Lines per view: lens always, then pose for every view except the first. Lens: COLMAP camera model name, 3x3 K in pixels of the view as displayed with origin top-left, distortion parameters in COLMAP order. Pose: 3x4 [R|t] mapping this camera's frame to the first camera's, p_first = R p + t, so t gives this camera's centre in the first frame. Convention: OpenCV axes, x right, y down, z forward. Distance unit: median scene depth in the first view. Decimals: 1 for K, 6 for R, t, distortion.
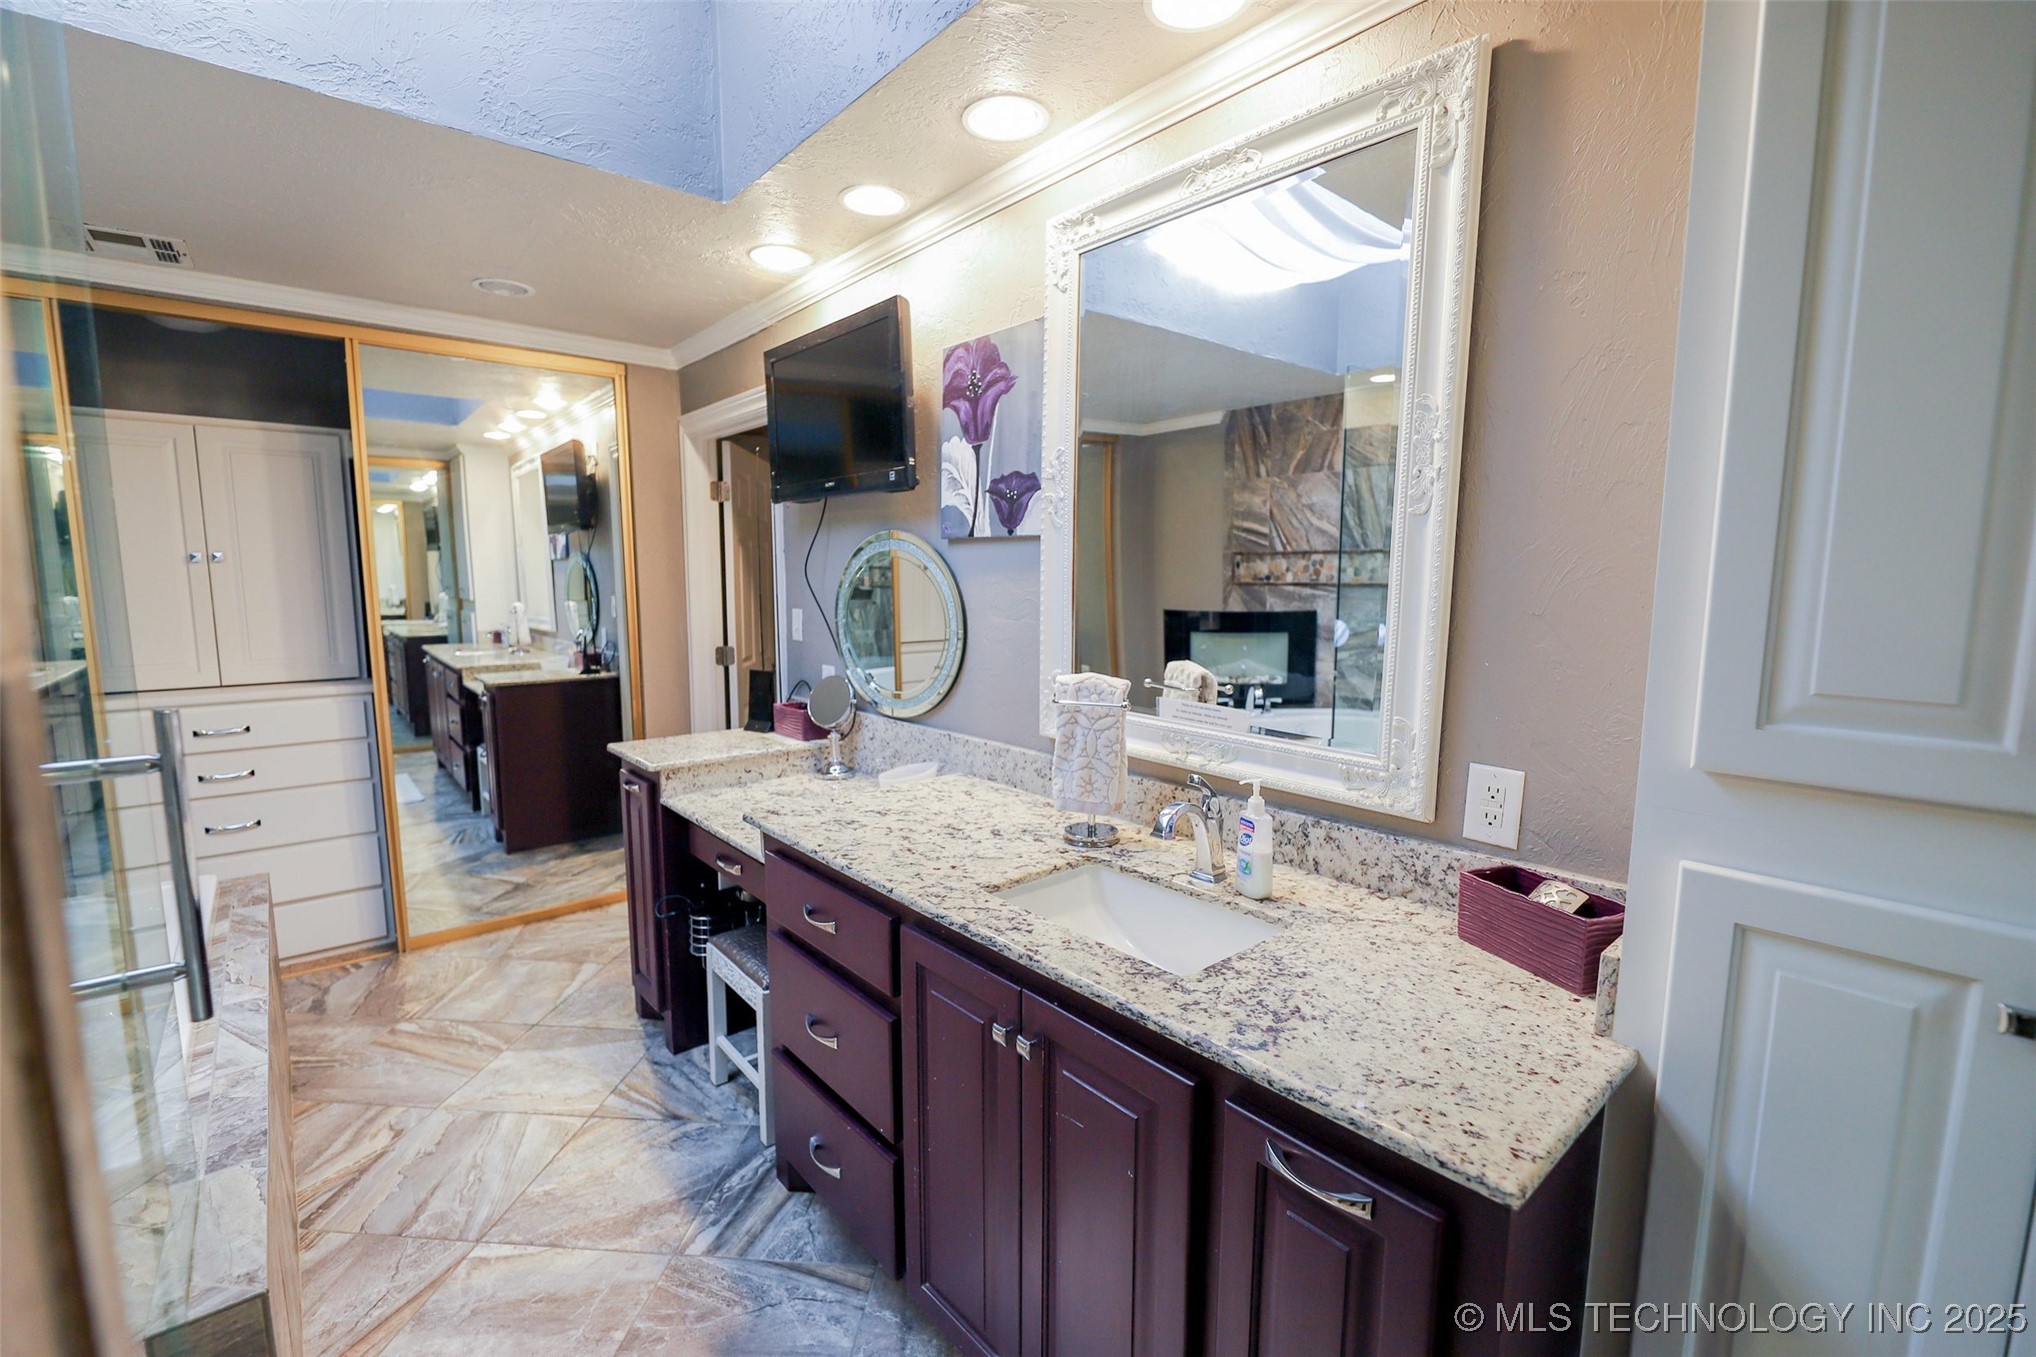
lens RADIAL K [[870.4, 0, 1018.0], [0, 870.4, 678.5], [0, 0, 1]] dist [-0.001078, -0.000095]
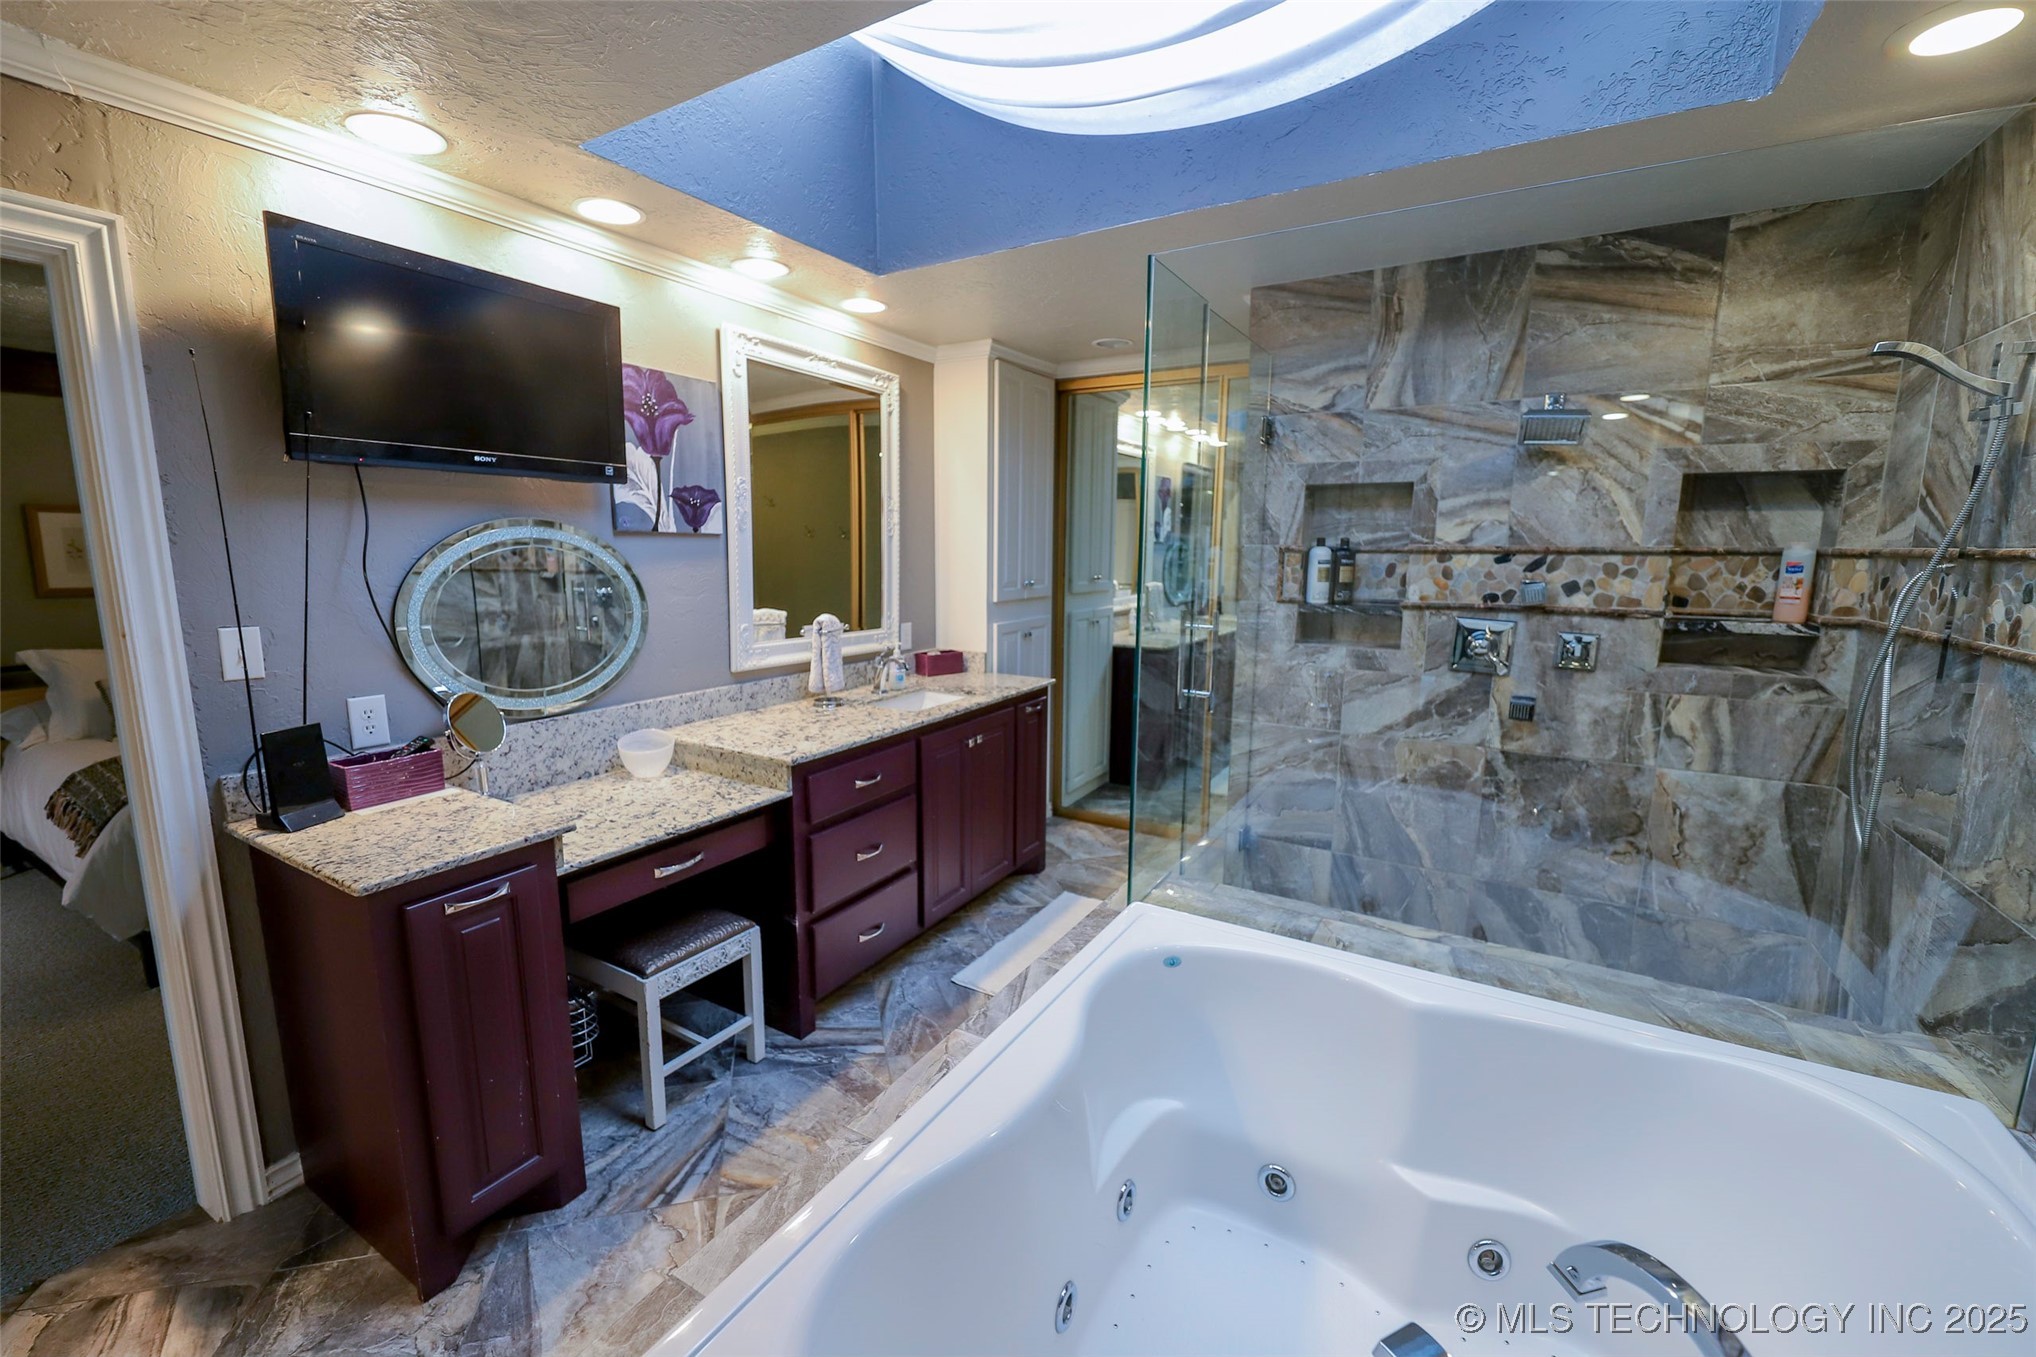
lens RADIAL K [[821.6, 0, 1010.0], [0, 821.6, 677.4], [0, 0, 1]] dist [-0.001931, -0.000263]
pose [[-0.321218, -0.152627, 0.934625, -1.363002], [0.107253, 0.974714, 0.196035, -0.141475], [-0.940912, 0.163211, -0.296726, 0.945003]]
